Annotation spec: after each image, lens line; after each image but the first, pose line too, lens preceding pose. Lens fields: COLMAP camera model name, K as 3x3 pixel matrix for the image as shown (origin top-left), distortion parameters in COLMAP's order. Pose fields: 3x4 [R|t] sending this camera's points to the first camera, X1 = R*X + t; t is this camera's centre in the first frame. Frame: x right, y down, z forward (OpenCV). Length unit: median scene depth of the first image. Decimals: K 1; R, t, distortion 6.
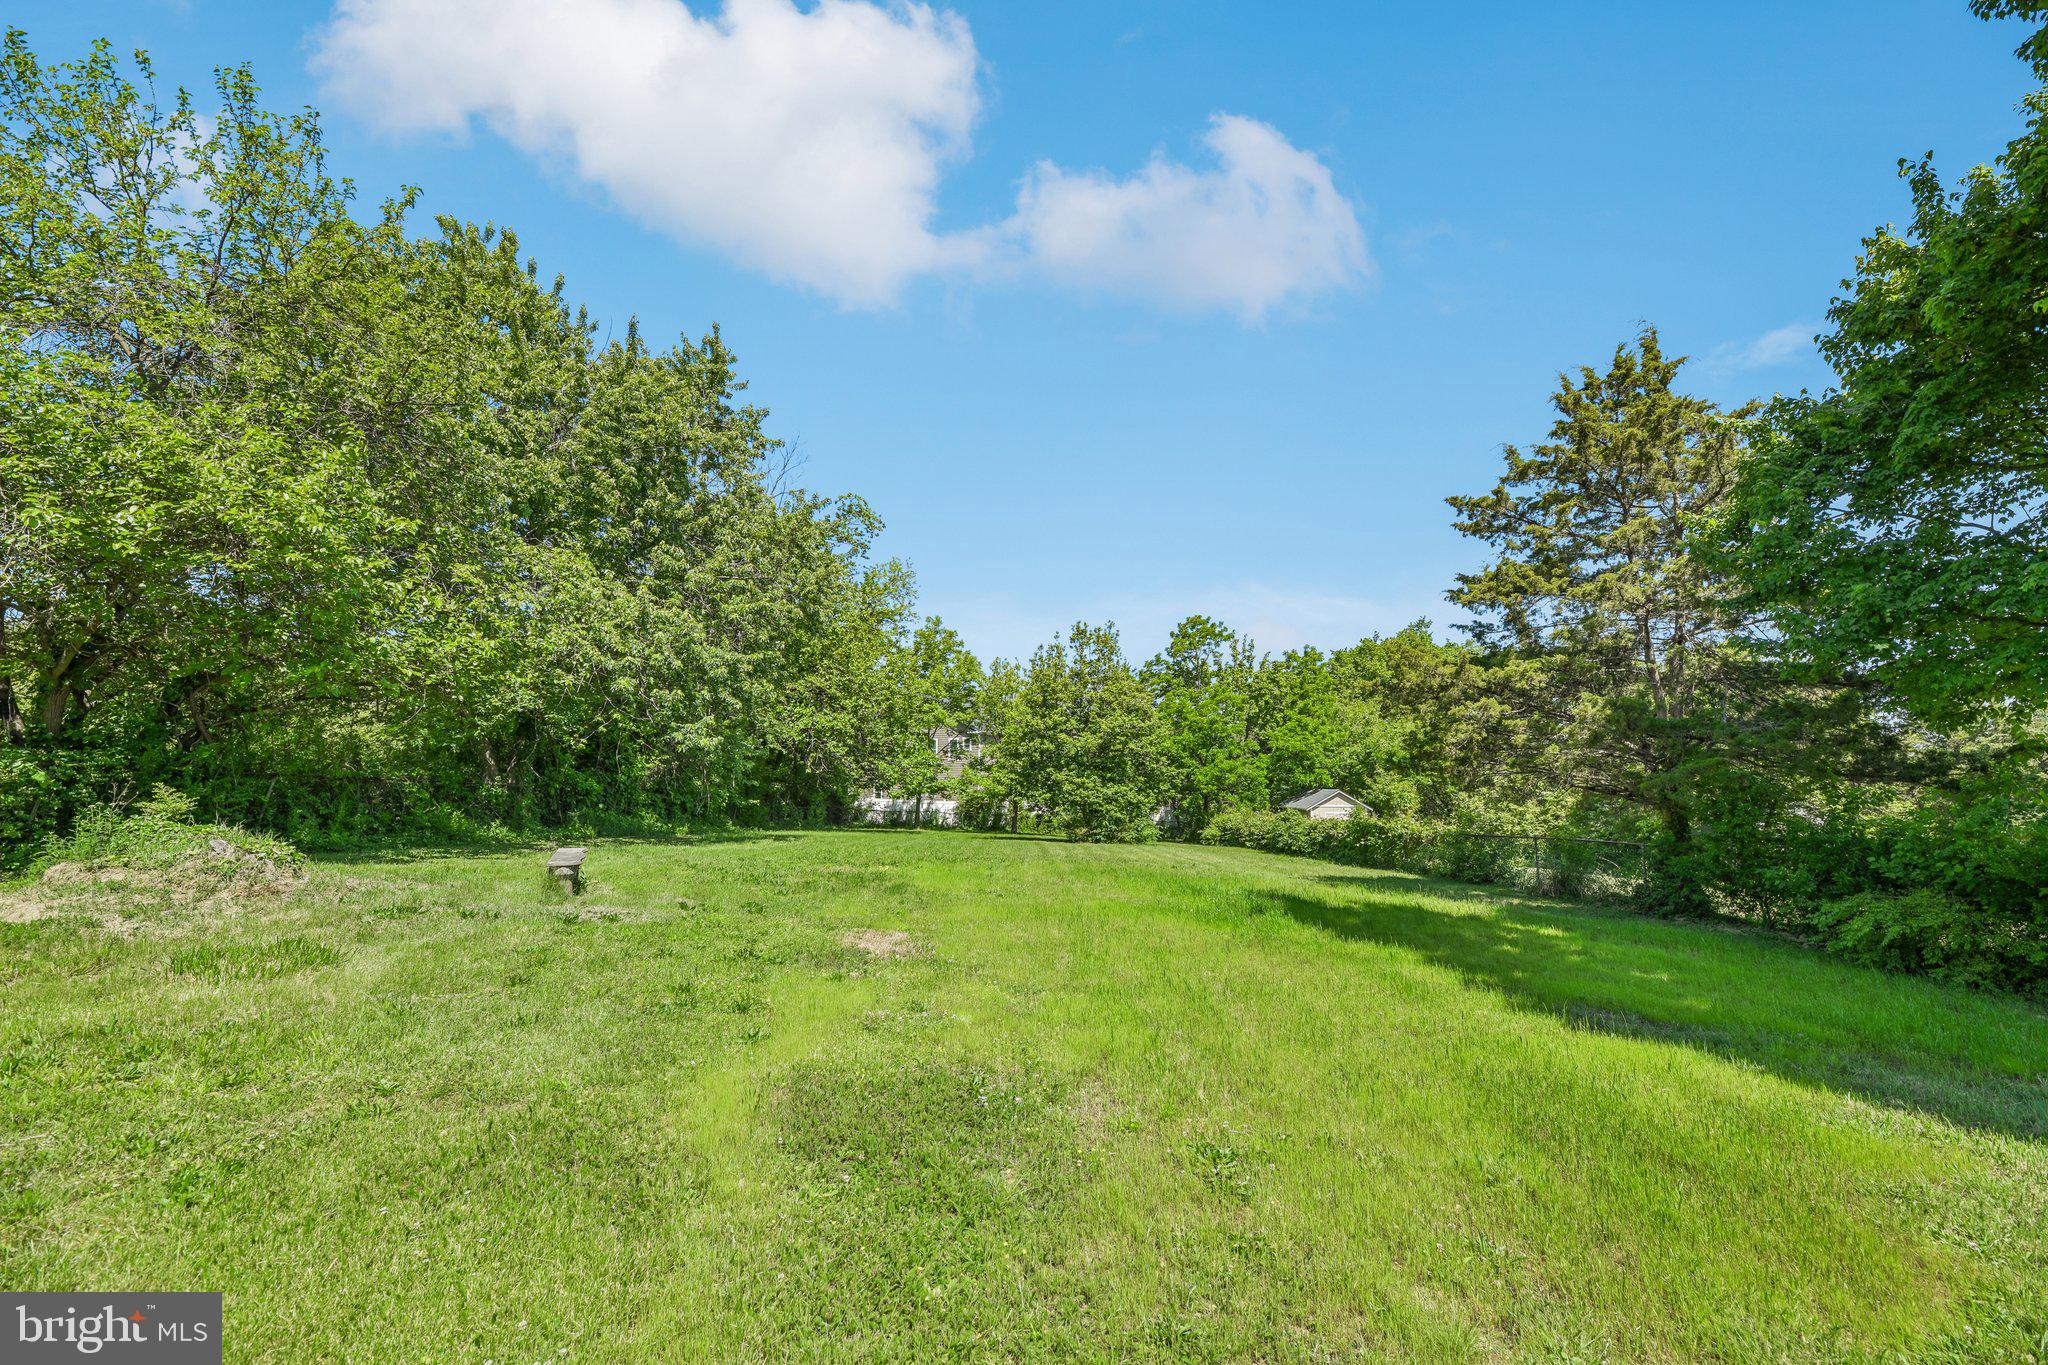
lens RADIAL K [[833.9, 0, 1019.4], [0, 833.9, 684.9], [0, 0, 1]] dist [0.000574, 0.000080]
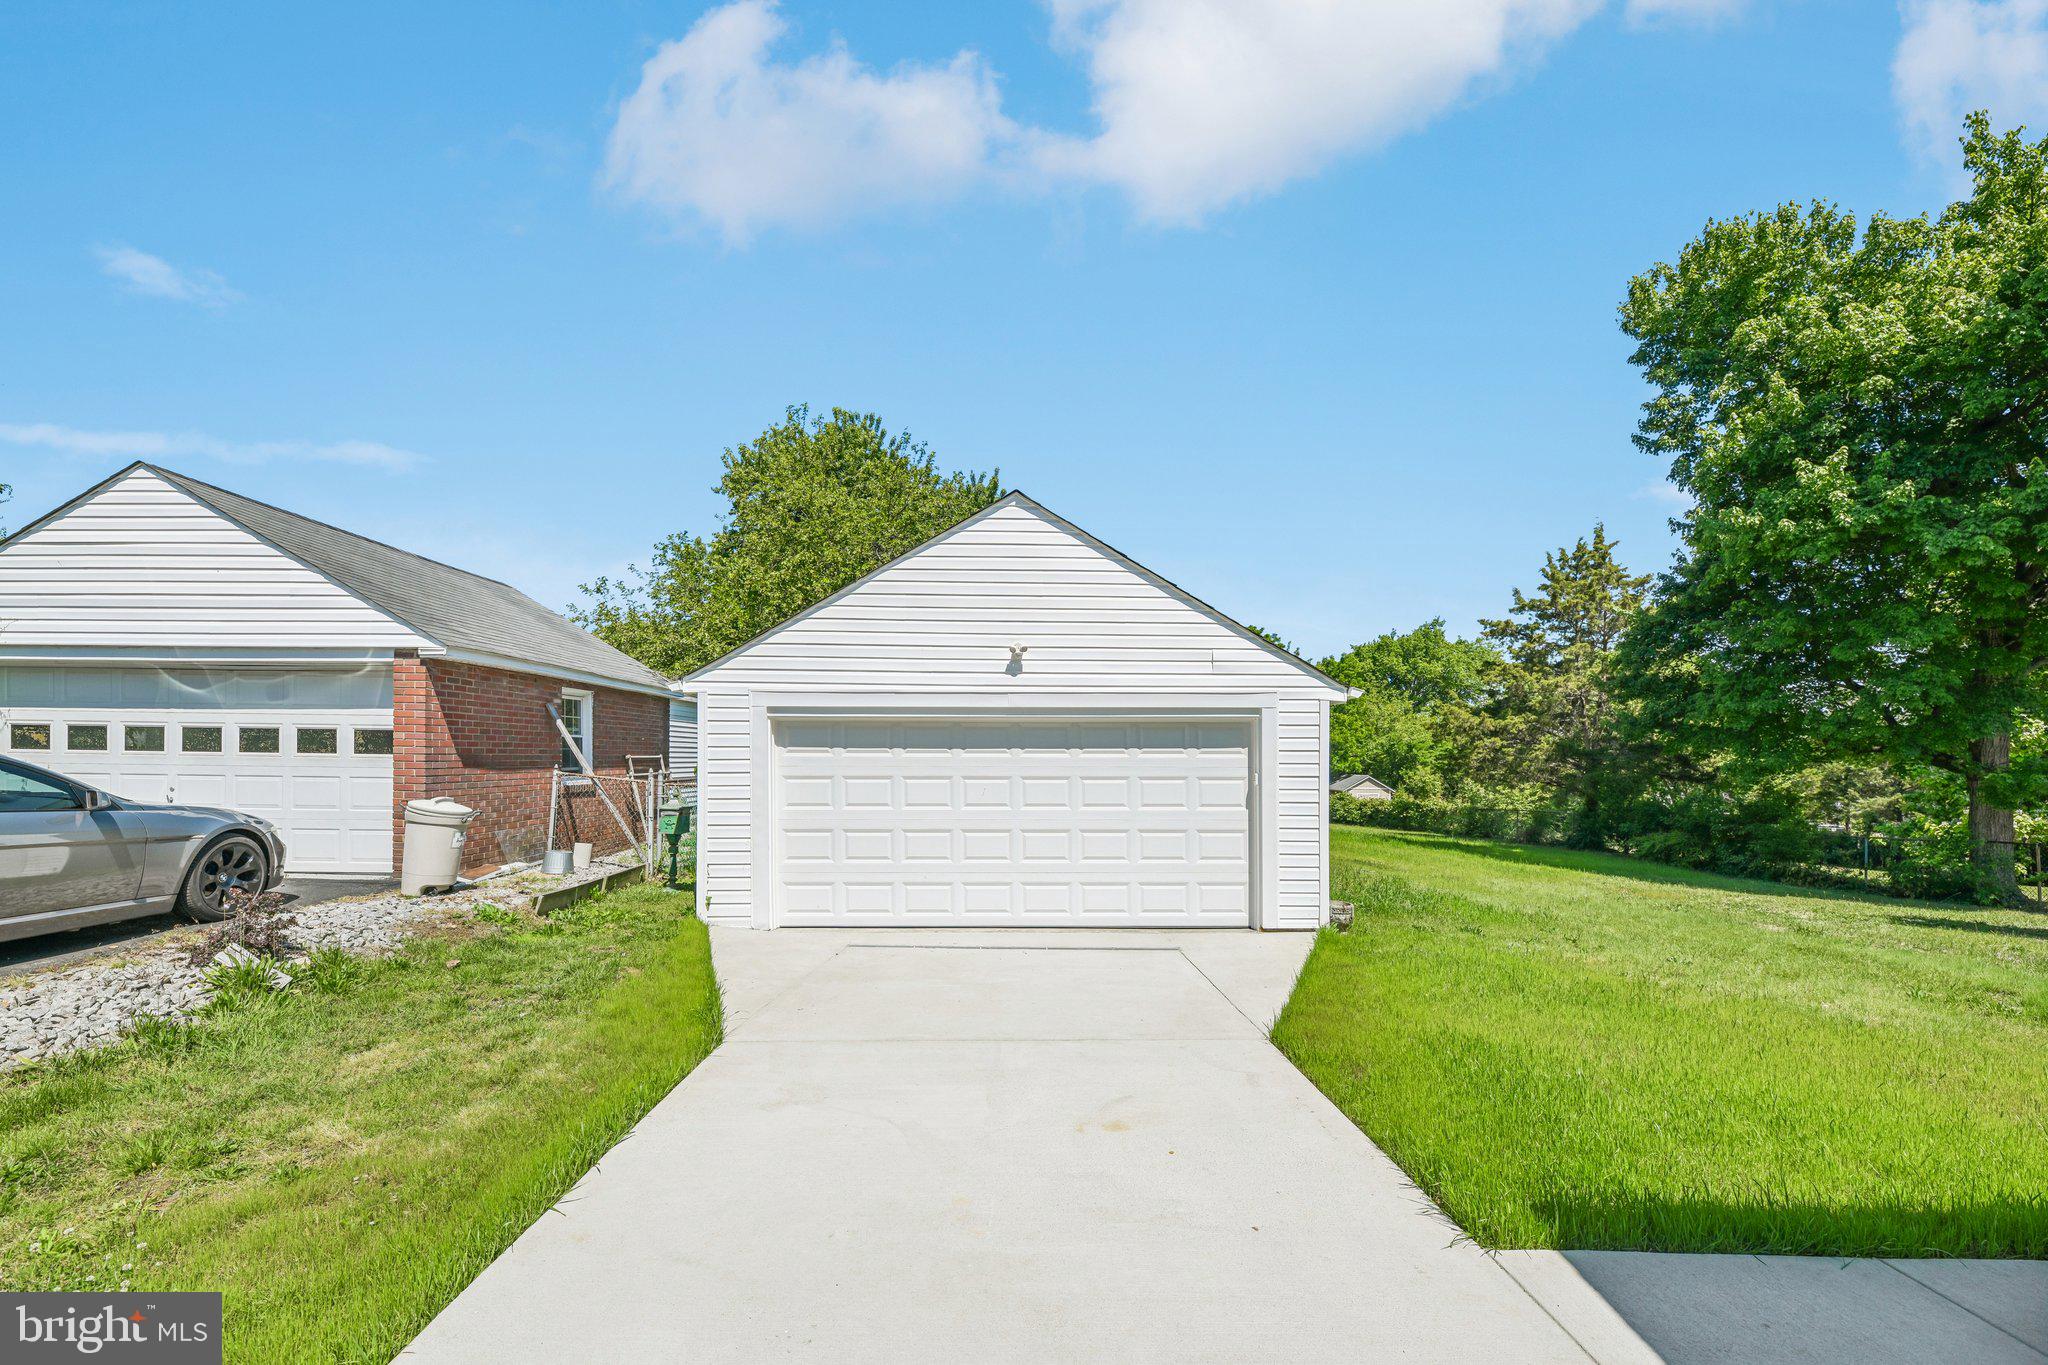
lens RADIAL K [[833.9, 0, 1026.7], [0, 833.9, 752.6], [0, 0, 1]] dist [0.000574, 0.000080]
pose [[0.999983, 0.002694, 0.005111, -0.455877], [-0.003214, 0.994503, 0.104659, -0.126254], [-0.004801, -0.104674, 0.994495, -0.786998]]
